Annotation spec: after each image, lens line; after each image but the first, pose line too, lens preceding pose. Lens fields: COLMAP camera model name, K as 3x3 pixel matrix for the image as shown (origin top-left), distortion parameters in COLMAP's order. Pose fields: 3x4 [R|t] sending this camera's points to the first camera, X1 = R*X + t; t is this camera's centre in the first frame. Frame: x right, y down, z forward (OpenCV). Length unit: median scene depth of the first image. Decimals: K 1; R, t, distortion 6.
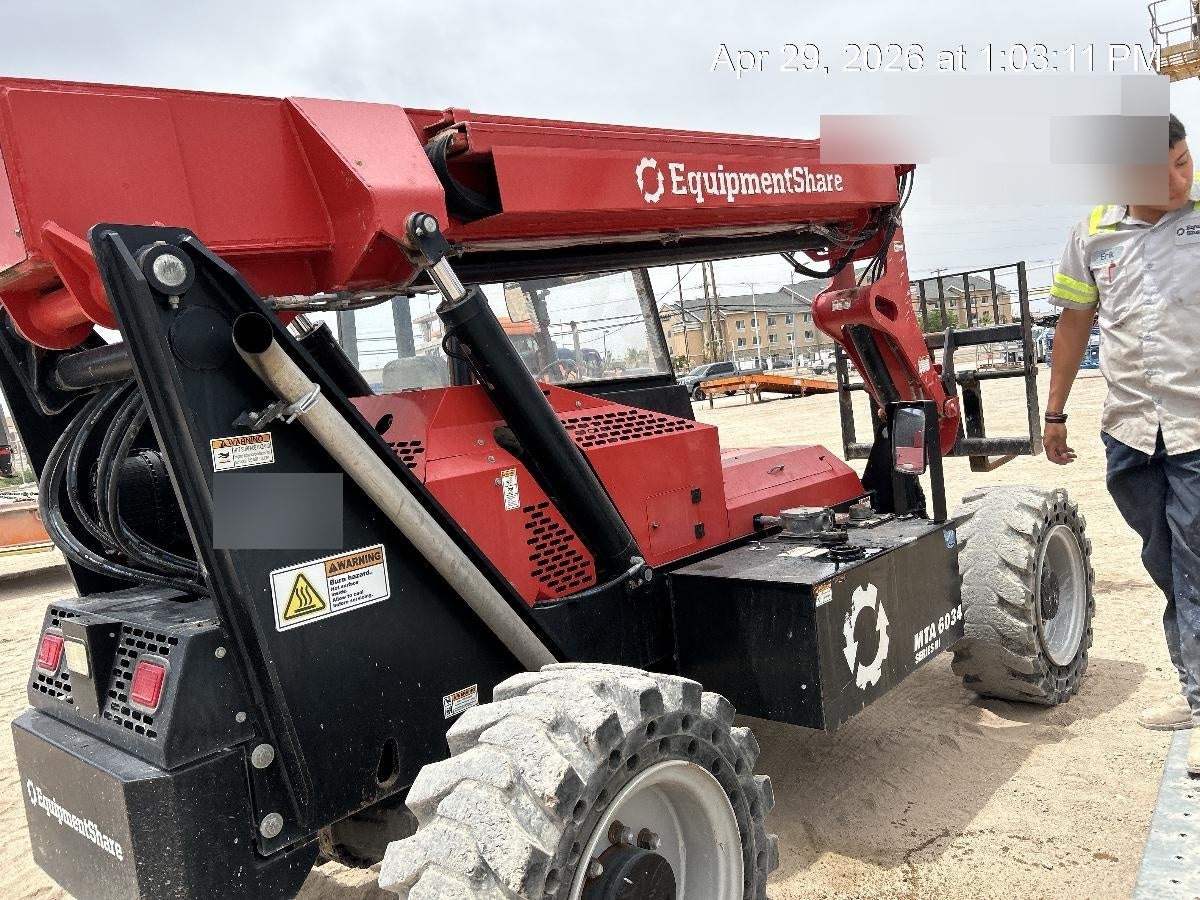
lens RADIAL K [[894.1, 0, 581.2], [0, 894.1, 445.8], [0, 0, 1]] dist [0.058394, -0.063945]
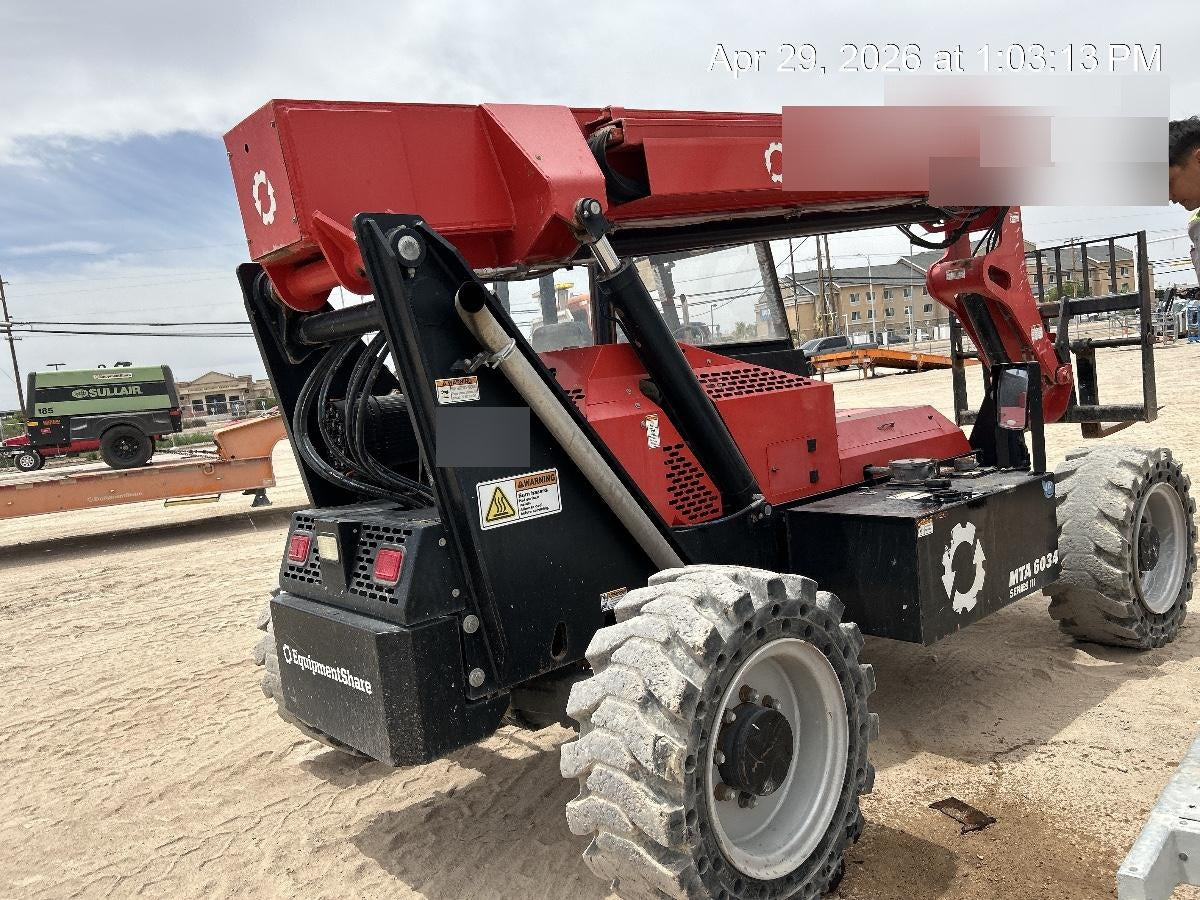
lens RADIAL K [[878.2, 0, 594.1], [0, 878.2, 455.0], [0, 0, 1]] dist [0.059159, -0.056704]
pose [[0.994147, 0.016956, -0.106697, -0.031833], [-0.012537, 0.999041, 0.041953, 0.031858], [0.107306, -0.040370, 0.993406, -0.167731]]
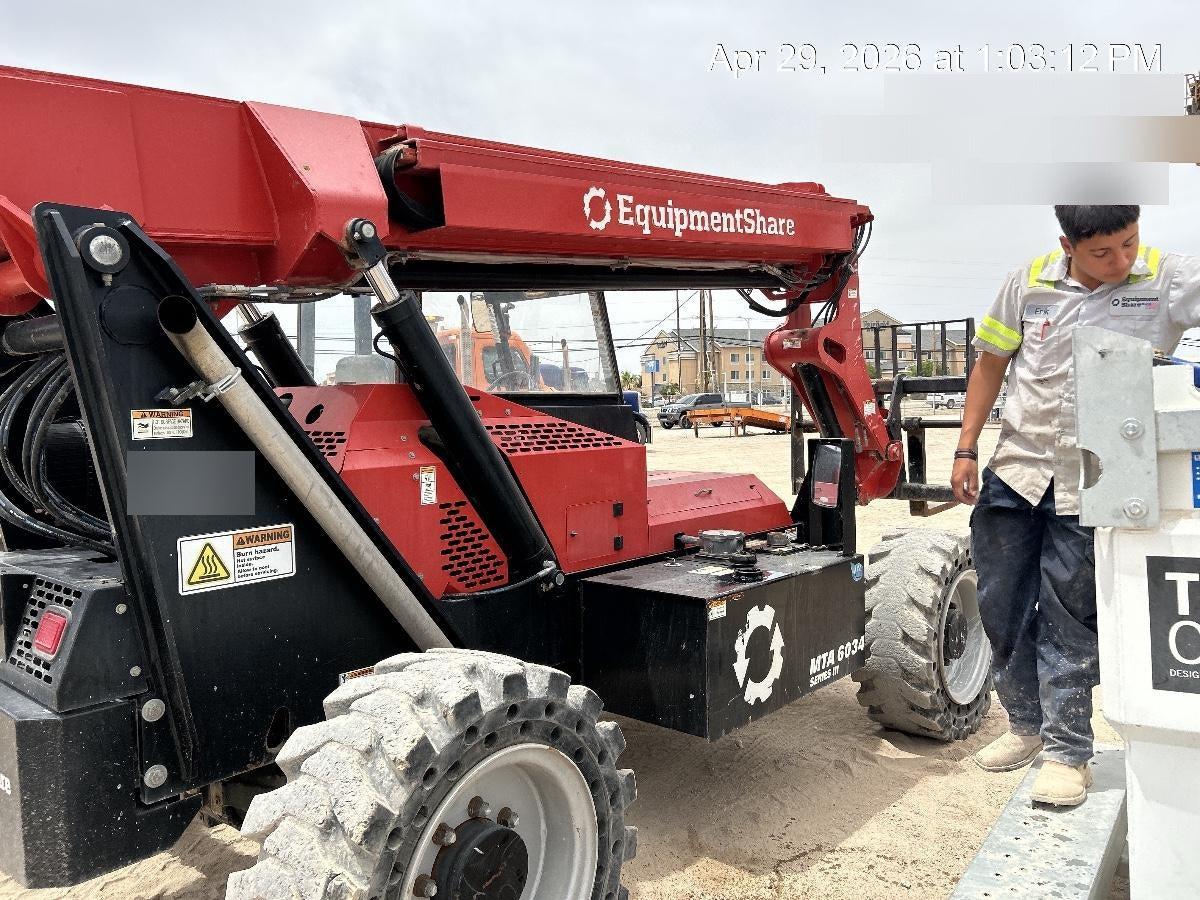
lens RADIAL K [[887.2, 0, 576.2], [0, 887.2, 443.3], [0, 0, 1]] dist [0.061548, -0.071903]
pose [[0.996190, 0.086104, 0.013845, 0.073968], [-0.085766, 0.996039, -0.023445, 0.008614], [-0.015809, 0.022168, 0.999629, -0.053306]]
